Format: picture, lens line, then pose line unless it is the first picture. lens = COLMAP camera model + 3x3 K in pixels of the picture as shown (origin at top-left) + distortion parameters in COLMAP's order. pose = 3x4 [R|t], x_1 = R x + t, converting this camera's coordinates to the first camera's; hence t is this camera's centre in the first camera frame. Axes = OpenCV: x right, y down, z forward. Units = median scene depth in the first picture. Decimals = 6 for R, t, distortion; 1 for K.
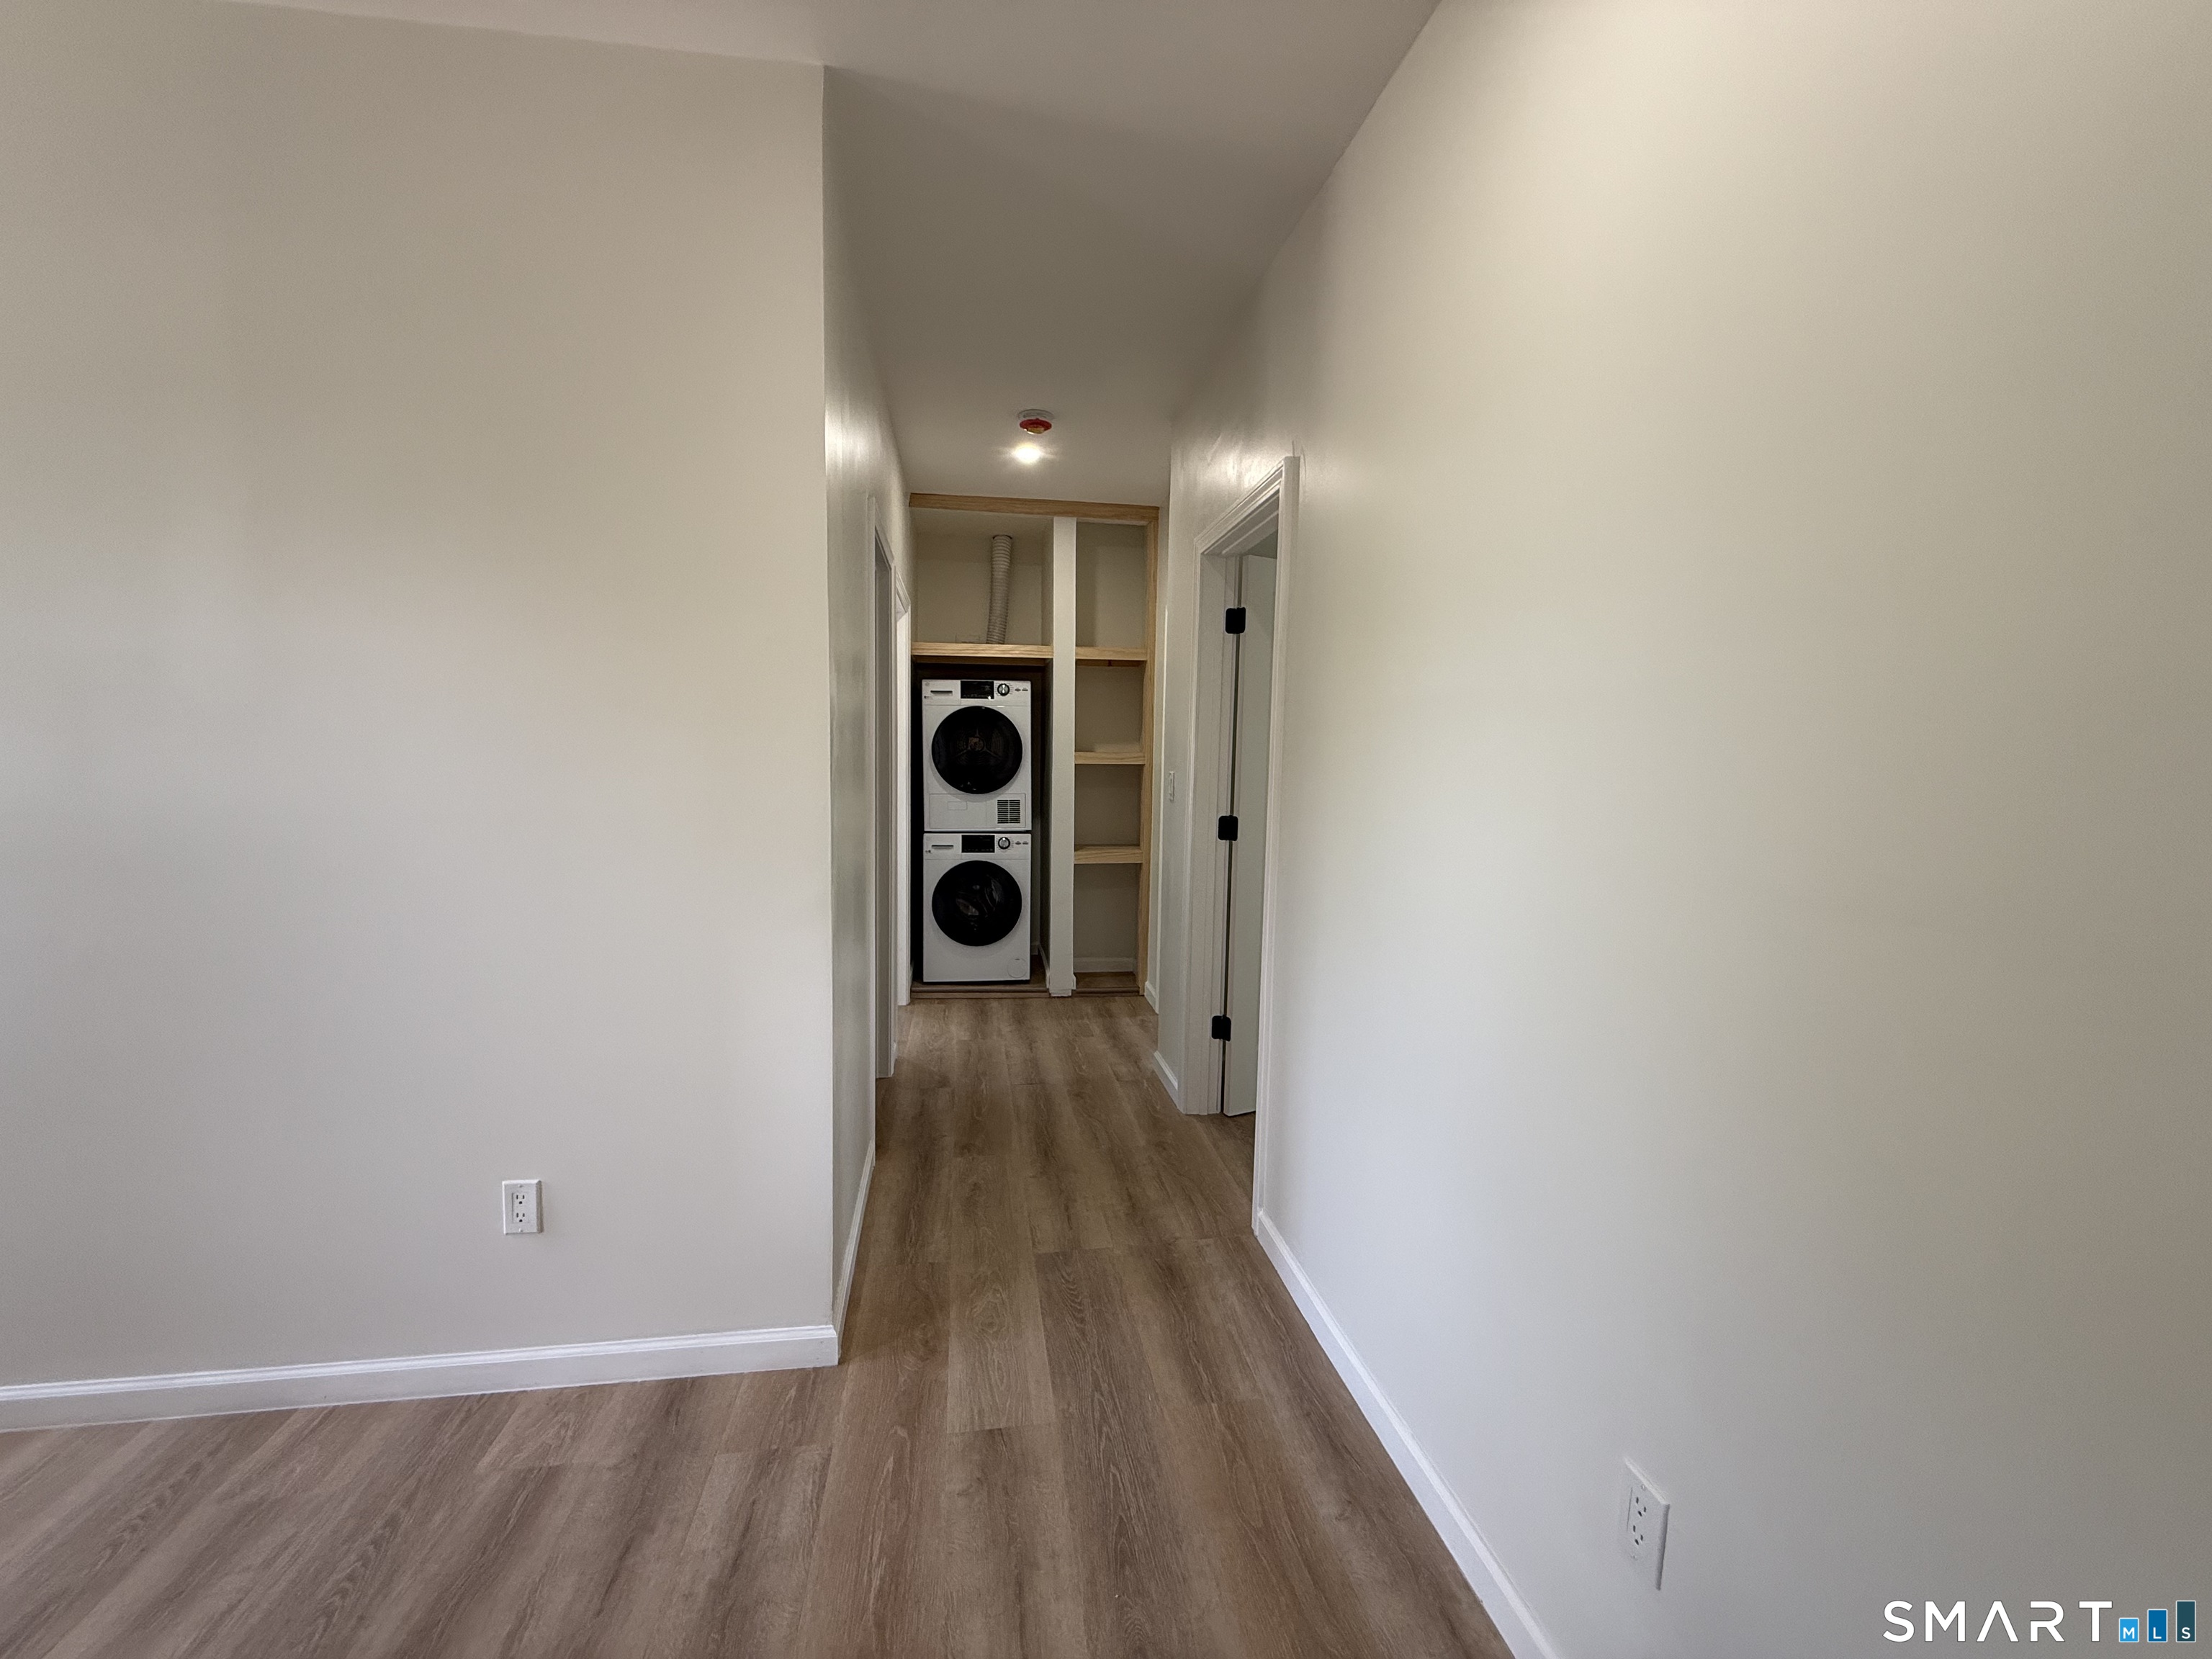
lens RADIAL K [[880.2, 0, 1100.8], [0, 880.2, 830.1], [0, 0, 1]] dist [0.000657, -0.000034]
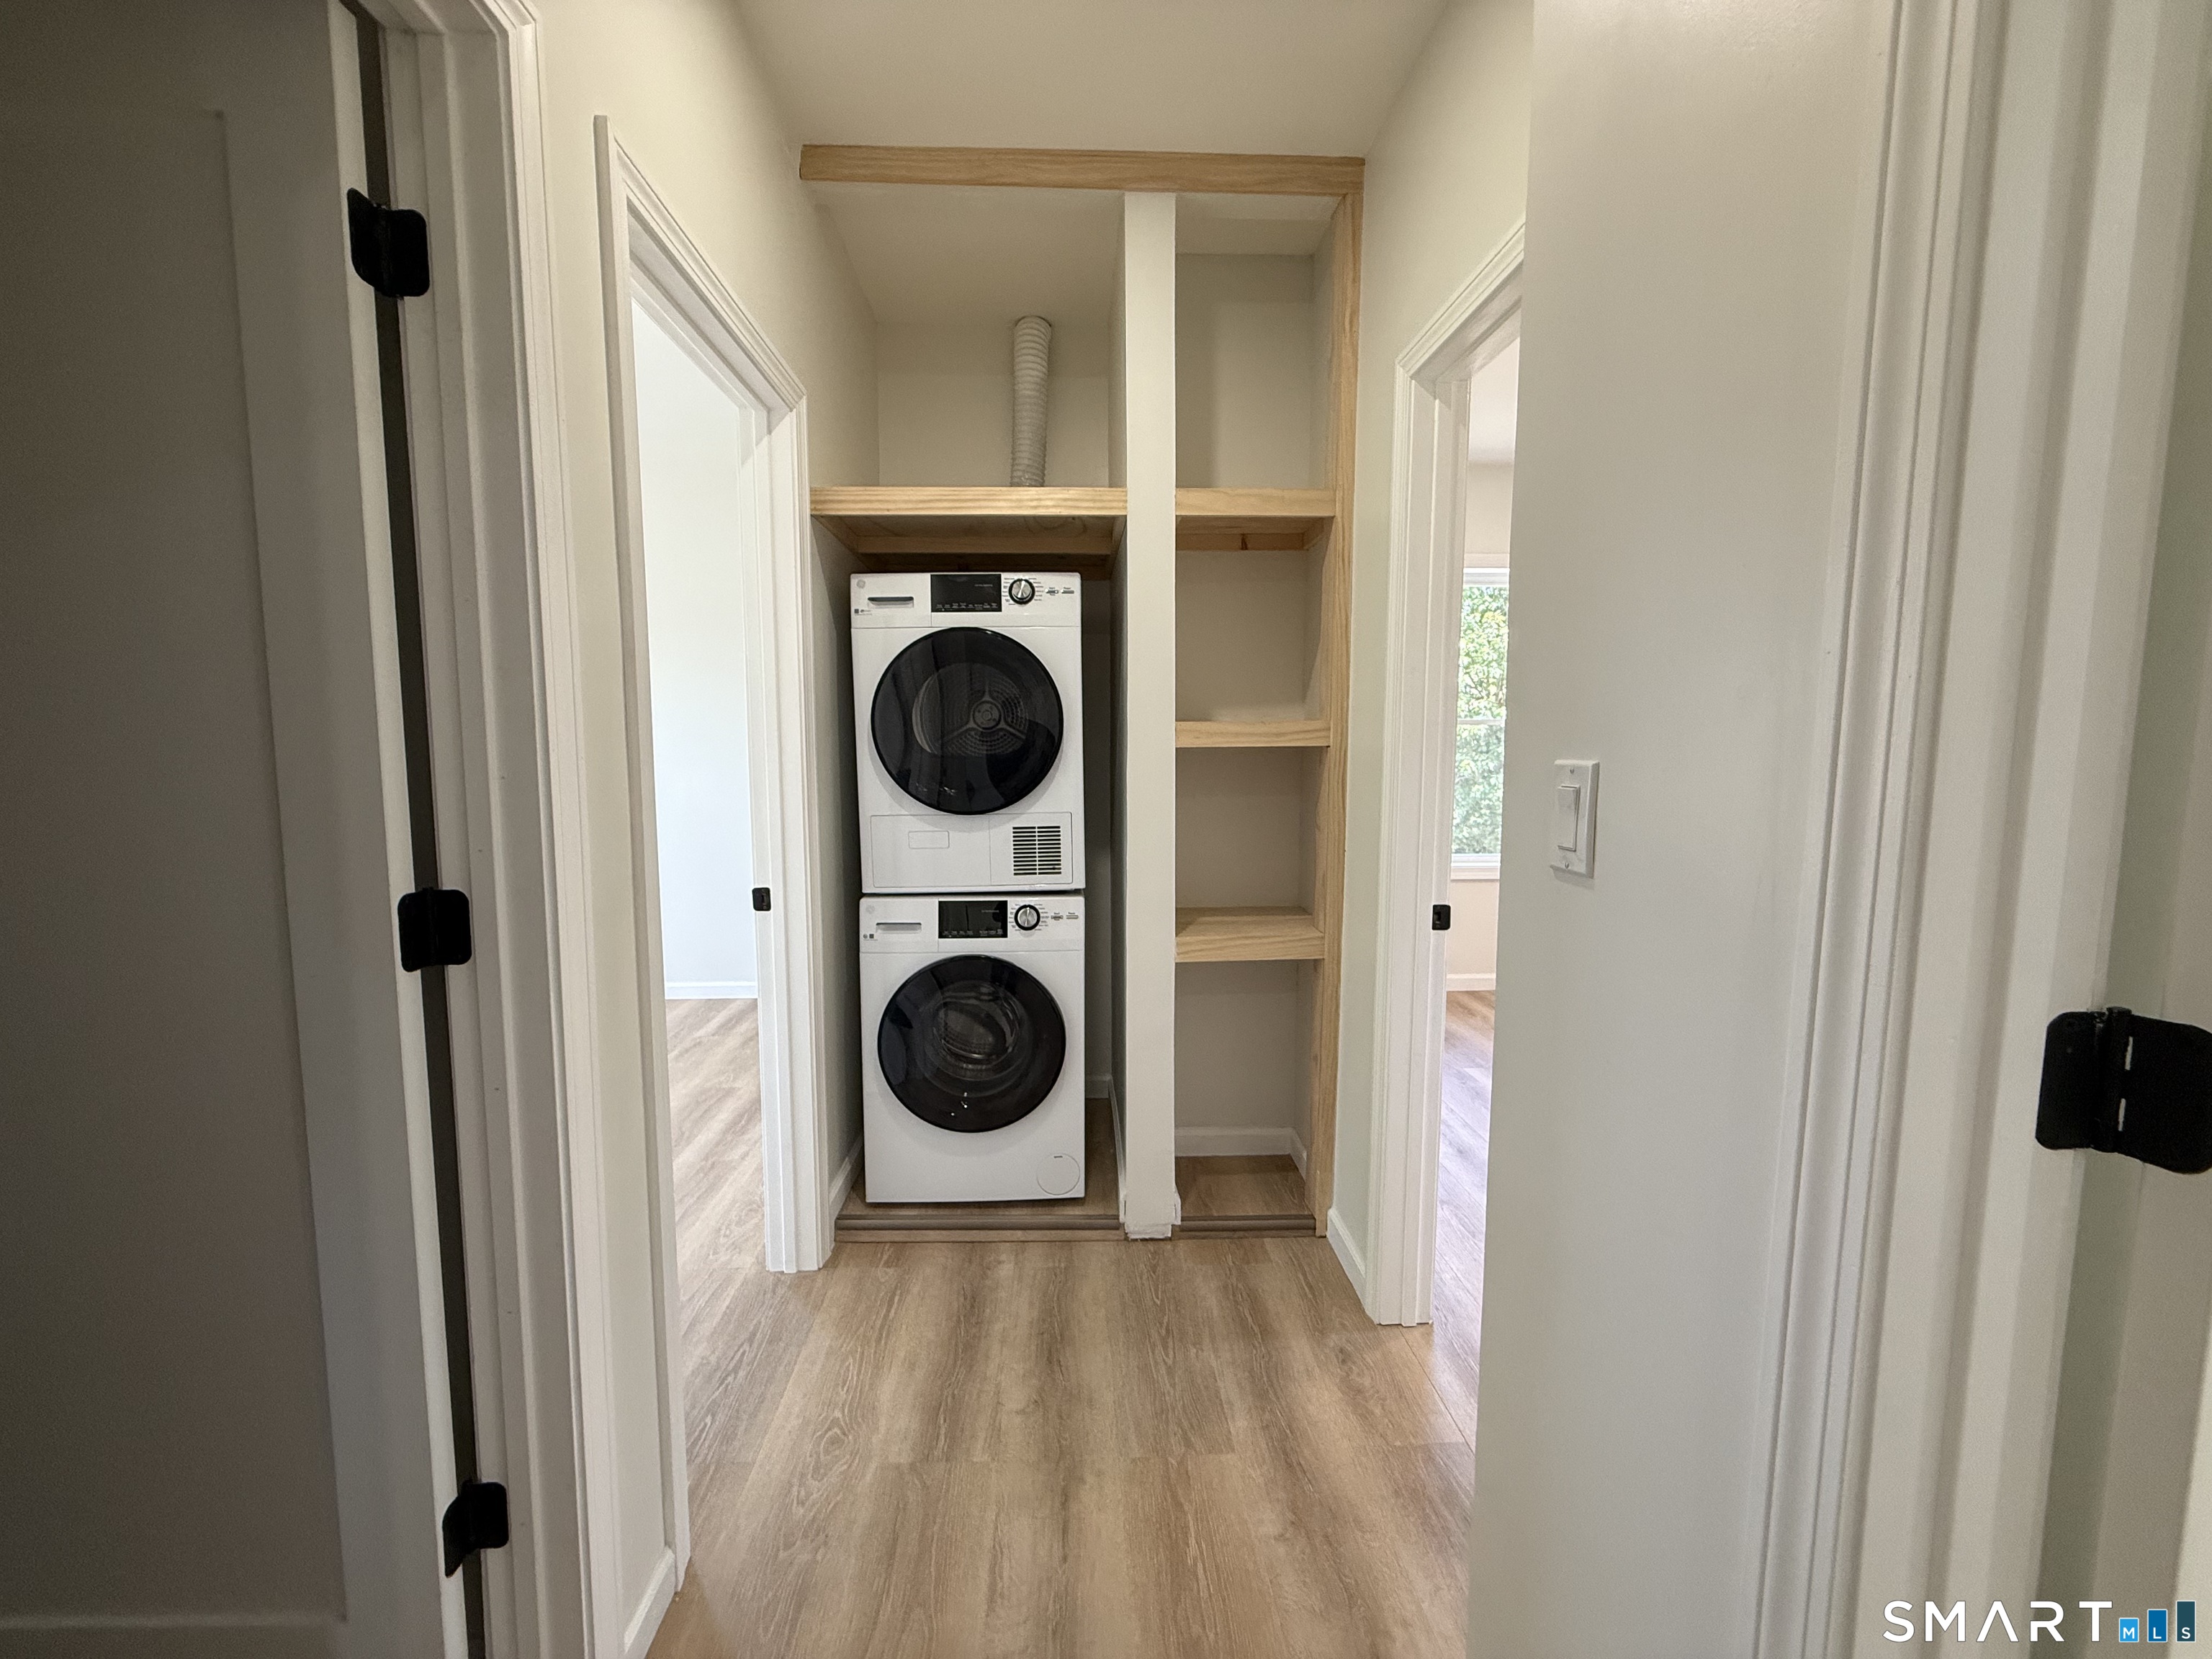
lens RADIAL K [[880.2, 0, 1100.8], [0, 880.2, 830.1], [0, 0, 1]] dist [0.000657, -0.000034]
pose [[0.994414, -0.006616, -0.105340, -0.020125], [0.007486, 0.999941, 0.007865, -0.035868], [0.105282, -0.008609, 0.994405, 0.535483]]
